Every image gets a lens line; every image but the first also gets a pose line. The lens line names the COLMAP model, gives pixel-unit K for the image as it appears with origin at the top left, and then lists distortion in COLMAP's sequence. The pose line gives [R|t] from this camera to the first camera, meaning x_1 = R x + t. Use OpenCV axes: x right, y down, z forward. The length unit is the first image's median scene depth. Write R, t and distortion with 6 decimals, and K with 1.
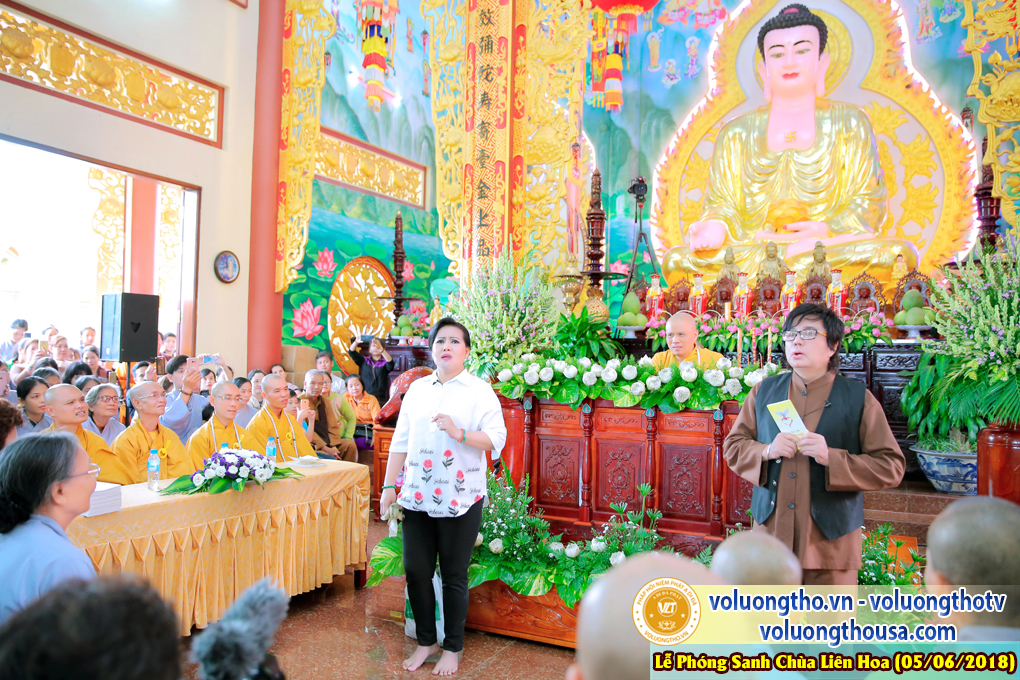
lens RADIAL K [[824.0, 0, 510.8], [0, 824.0, 329.0], [0, 0, 1]] dist [0.011347, 0.018473]
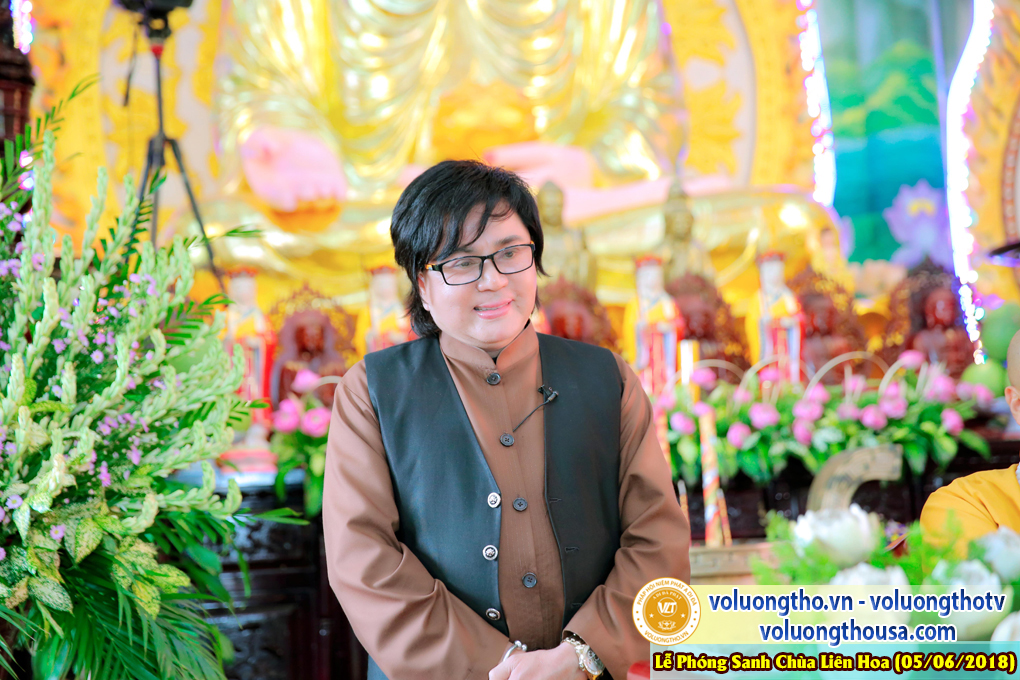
lens RADIAL K [[1796.2, 0, 507.7], [0, 1796.2, 342.4], [0, 0, 1]] dist [0.189161, 0.000000]
pose [[0.807528, -0.001355, 0.589827, -0.133593], [0.046906, 0.996978, -0.061928, 0.007742], [-0.587961, 0.077676, 0.805151, 0.372647]]
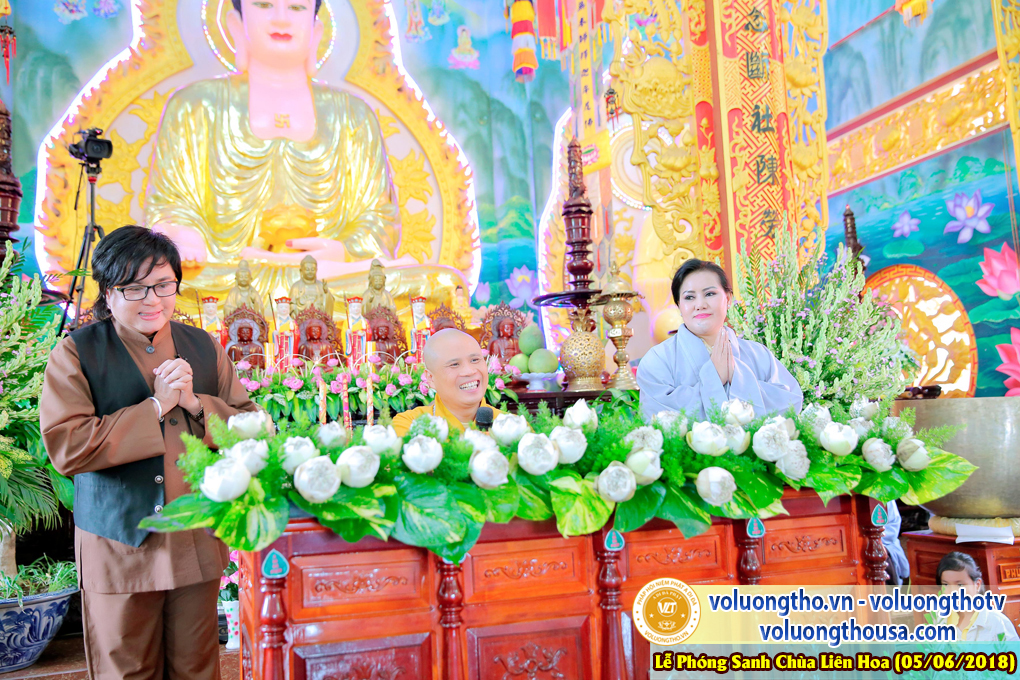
lens RADIAL K [[940.3, 0, 512.5], [0, 940.3, 332.6], [0, 0, 1]] dist [0.007457, 0.000000]
pose [[0.708030, 0.026999, 0.705667, -0.093956], [0.033332, 0.996877, -0.071584, 0.014540], [-0.705396, 0.074206, 0.704919, 0.324424]]
